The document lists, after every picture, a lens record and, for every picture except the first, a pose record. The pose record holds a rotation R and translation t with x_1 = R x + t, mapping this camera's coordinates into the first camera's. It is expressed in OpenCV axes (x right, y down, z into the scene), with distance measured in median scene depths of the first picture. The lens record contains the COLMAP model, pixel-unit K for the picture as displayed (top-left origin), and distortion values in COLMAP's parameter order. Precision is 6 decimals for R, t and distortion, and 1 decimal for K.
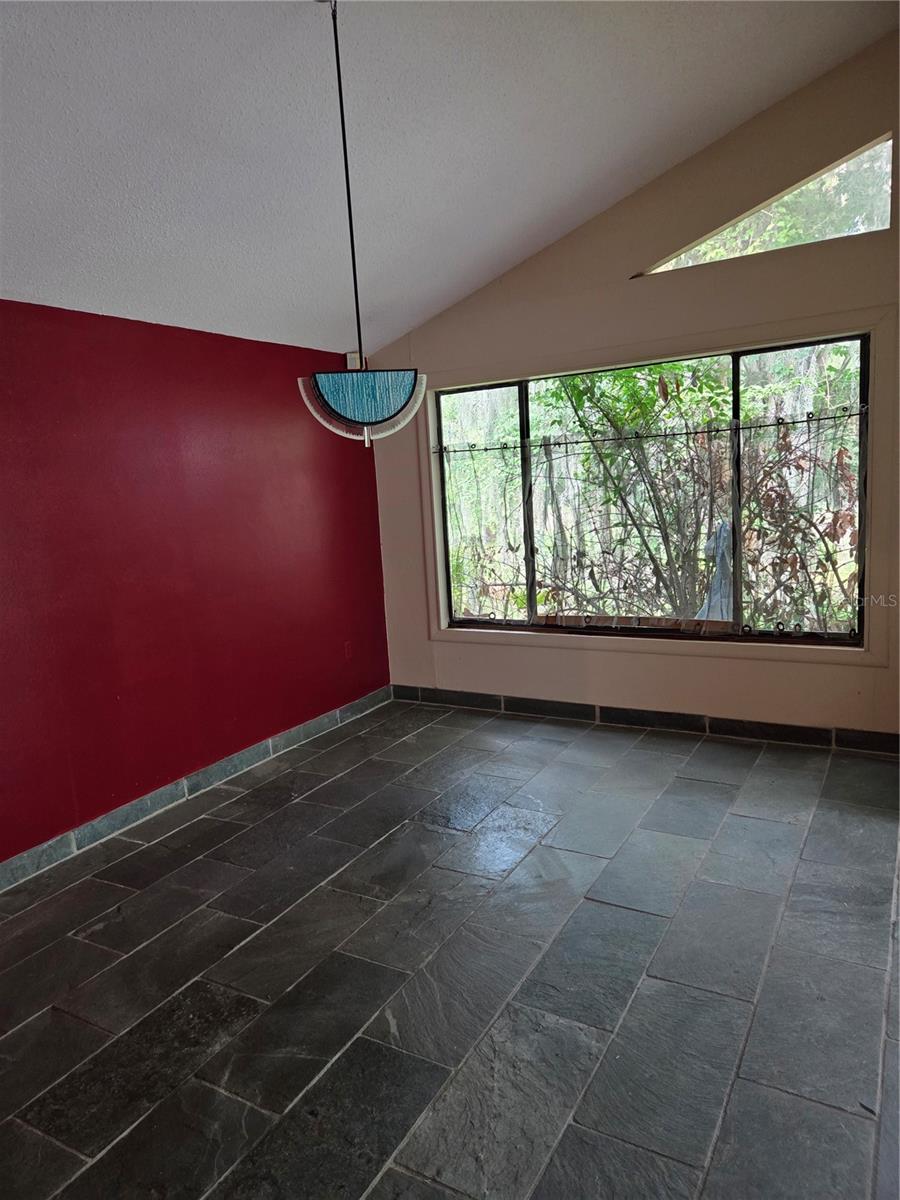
lens RADIAL K [[812.3, 0, 442.9], [0, 812.3, 590.9], [0, 0, 1]] dist [0.057250, -0.032111]
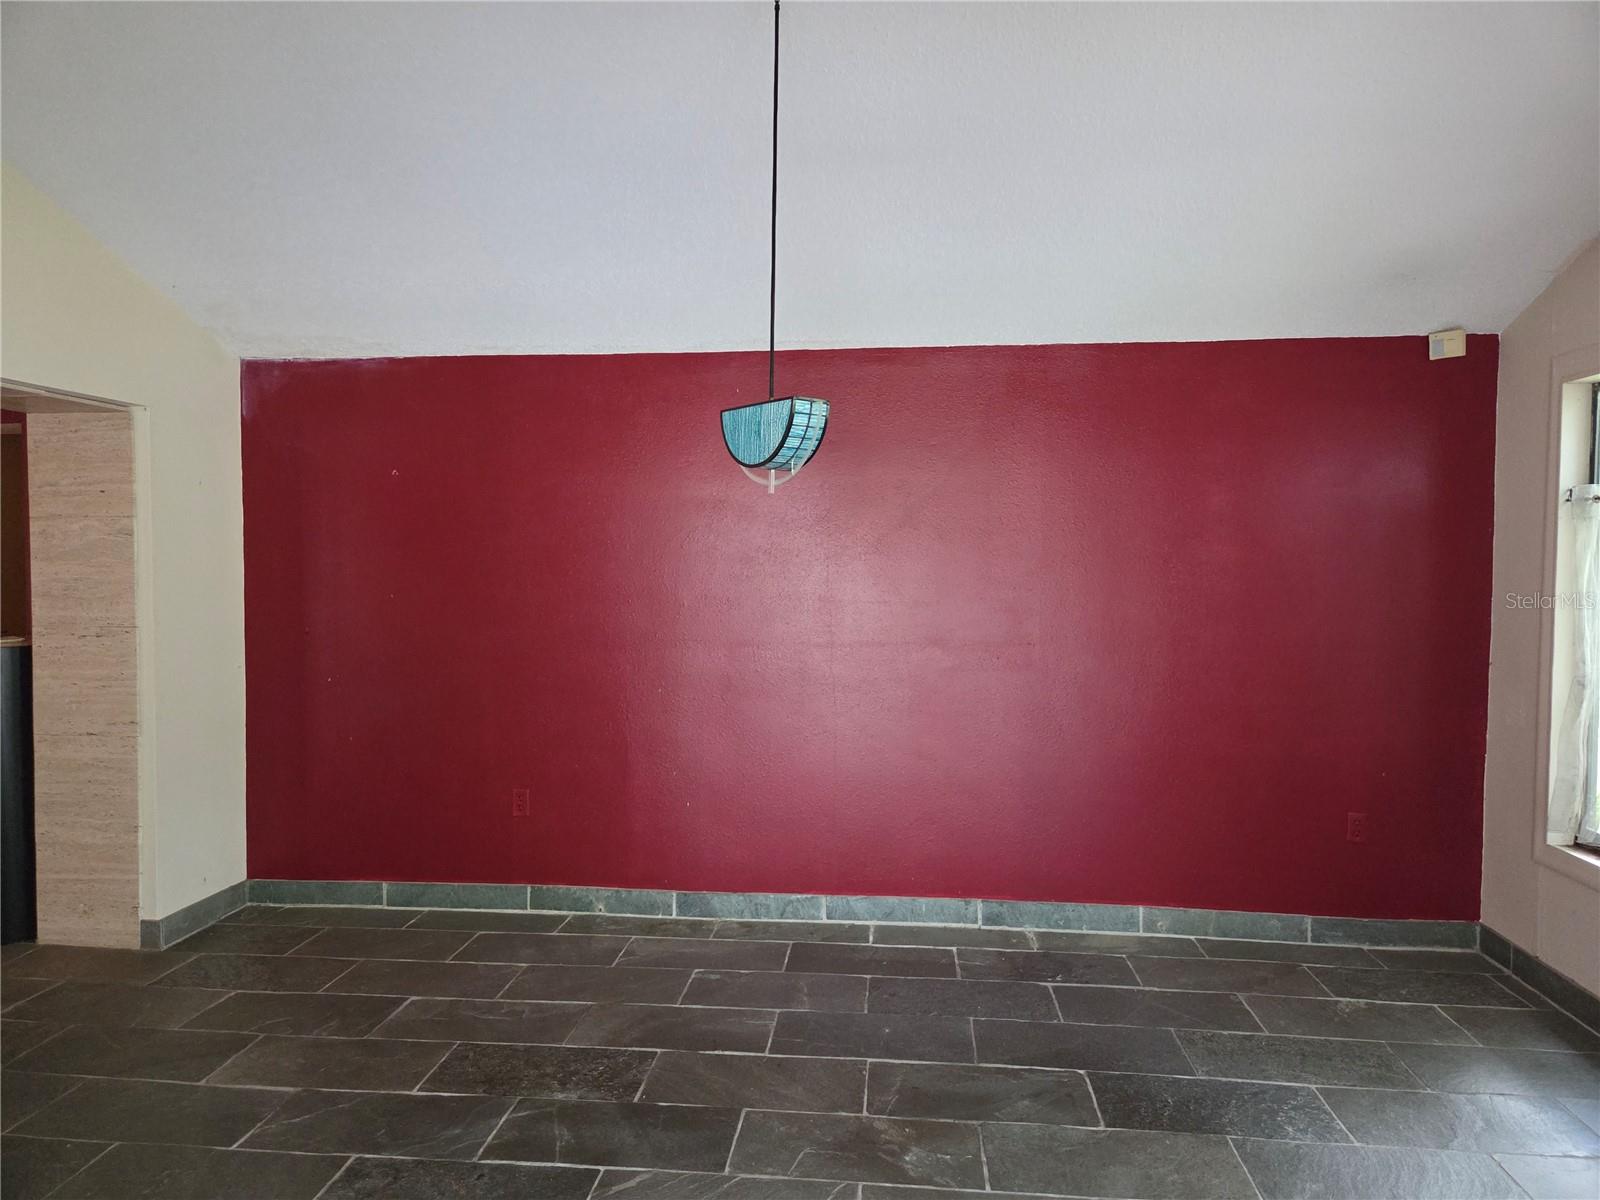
lens RADIAL K [[1083.1, 0, 792.0], [0, 1083.1, 606.5], [0, 0, 1]] dist [0.057250, -0.032111]
pose [[0.419393, 0.106081, -0.901586, 0.550572], [-0.162791, 0.985839, 0.040269, -0.069500], [0.893090, 0.129881, 0.430722, 0.348611]]
